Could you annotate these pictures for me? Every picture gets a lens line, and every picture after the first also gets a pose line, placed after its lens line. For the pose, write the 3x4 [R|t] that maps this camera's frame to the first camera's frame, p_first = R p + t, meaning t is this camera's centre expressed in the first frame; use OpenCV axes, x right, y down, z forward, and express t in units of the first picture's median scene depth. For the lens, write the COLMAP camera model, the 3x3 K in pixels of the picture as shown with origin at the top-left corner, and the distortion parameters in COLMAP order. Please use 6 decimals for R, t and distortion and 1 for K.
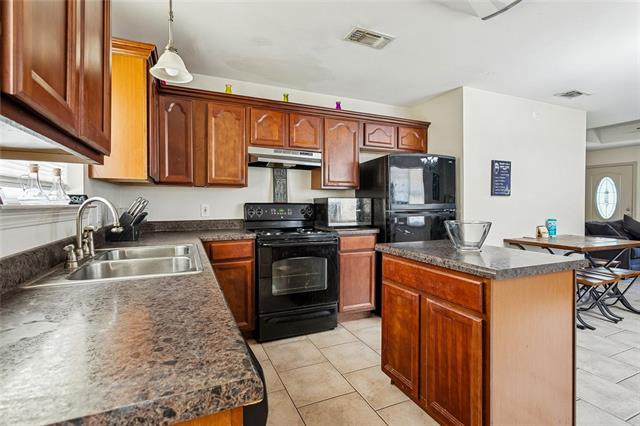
lens RADIAL K [[302.8, 0, 316.4], [0, 302.8, 204.1], [0, 0, 1]] dist [-0.000217, 0.000220]
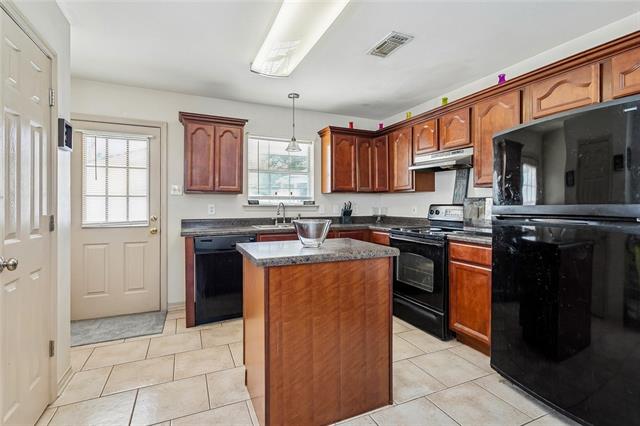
lens RADIAL K [[302.8, 0, 316.4], [0, 302.8, 204.1], [0, 0, 1]] dist [-0.000217, 0.000220]
pose [[0.077036, -0.003178, -0.997023, 0.935454], [0.002509, 0.999992, -0.002993, -0.003767], [0.997025, -0.002271, 0.077043, 0.526002]]
